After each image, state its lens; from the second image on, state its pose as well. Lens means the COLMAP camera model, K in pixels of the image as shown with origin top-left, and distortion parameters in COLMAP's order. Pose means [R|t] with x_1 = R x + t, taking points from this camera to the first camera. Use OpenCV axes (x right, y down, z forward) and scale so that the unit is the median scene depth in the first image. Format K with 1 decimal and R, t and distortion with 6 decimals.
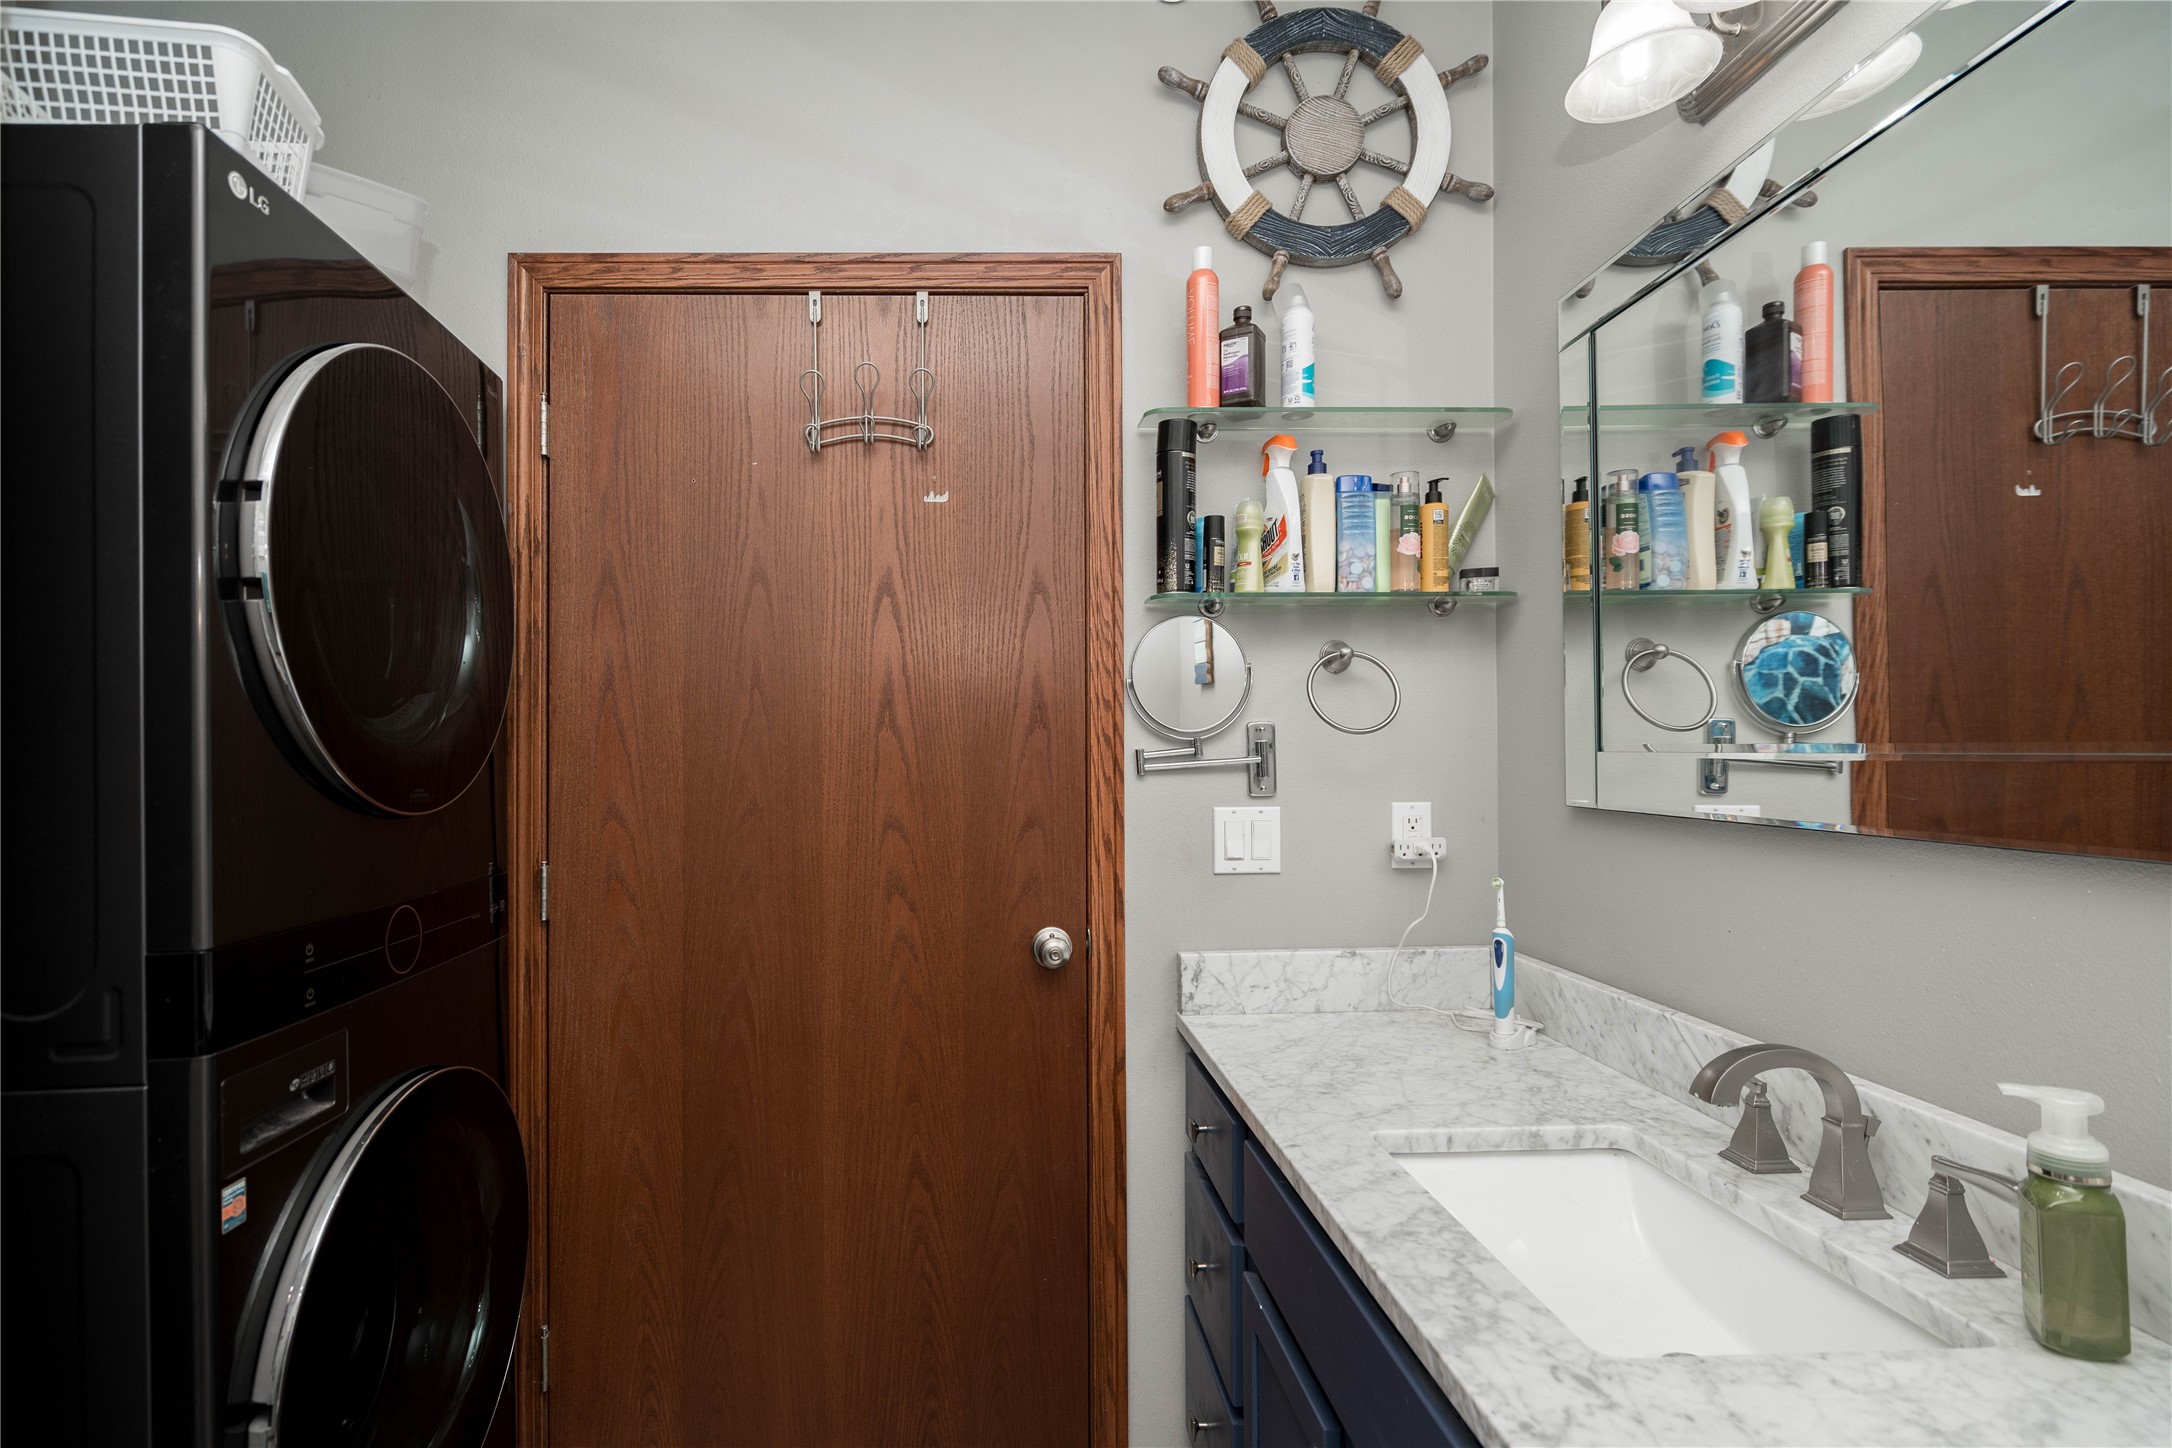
lens RADIAL K [[1006.5, 0, 1069.6], [0, 1006.5, 732.3], [0, 0, 1]] dist [-0.002679, 0.000904]
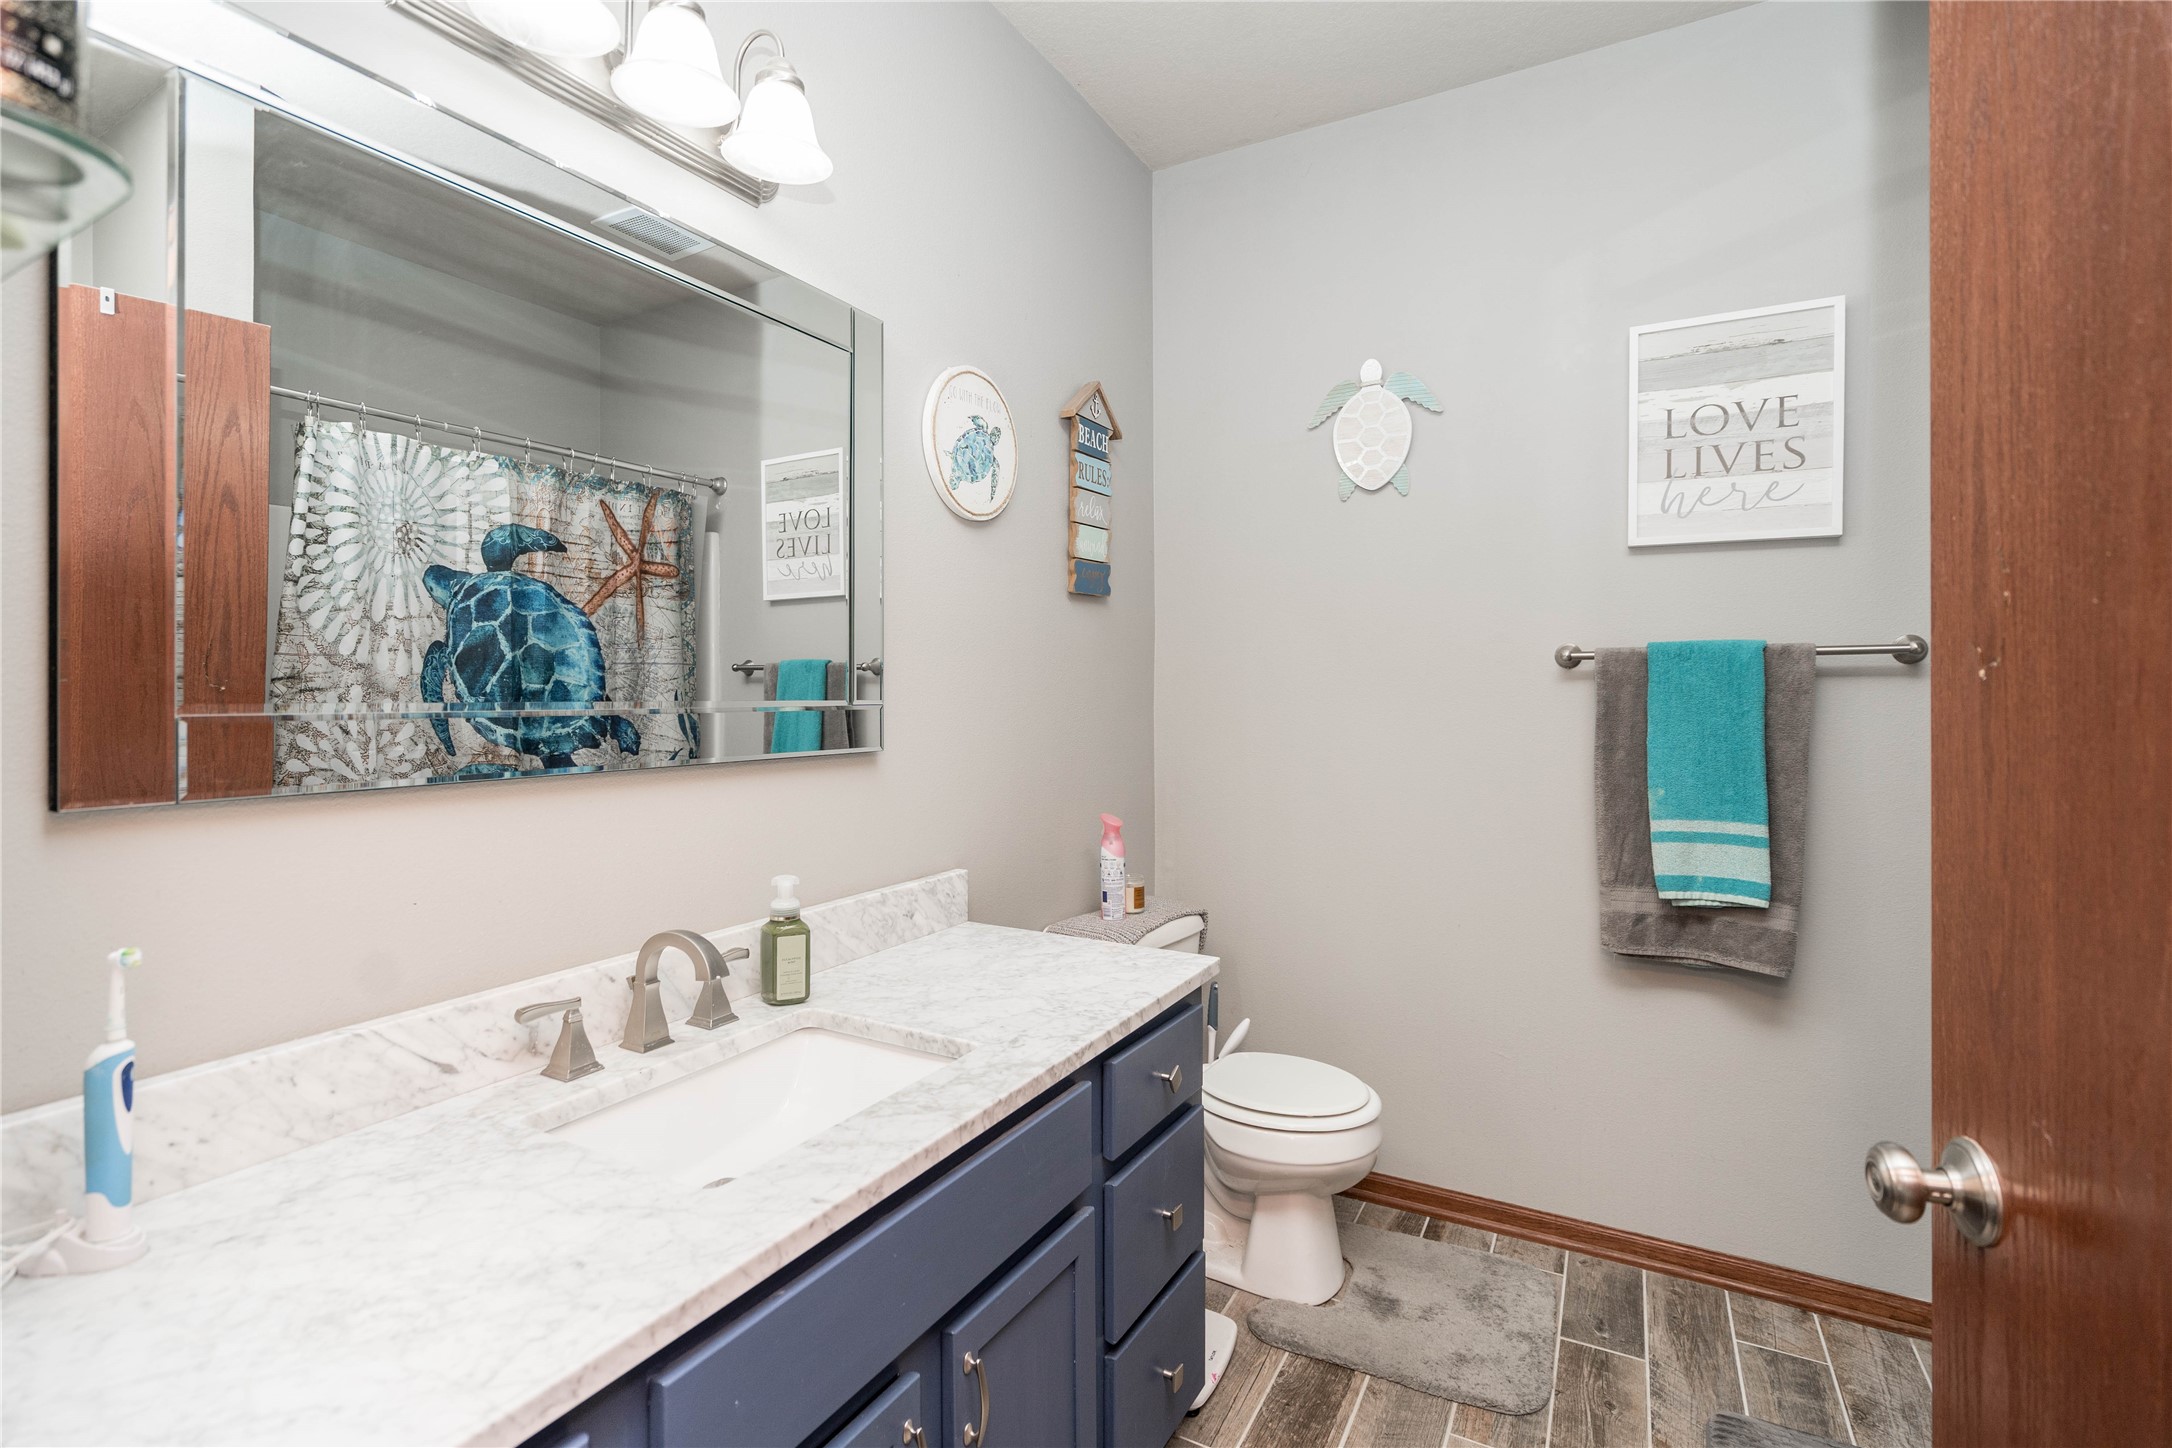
lens RADIAL K [[1006.5, 0, 1063.5], [0, 1006.5, 712.0], [0, 0, 1]] dist [-0.002679, 0.000904]
pose [[-0.813794, -0.012246, 0.581024, -0.480211], [-0.010144, 0.999925, 0.006868, 0.010791], [-0.581064, -0.000305, -0.813857, 1.829233]]
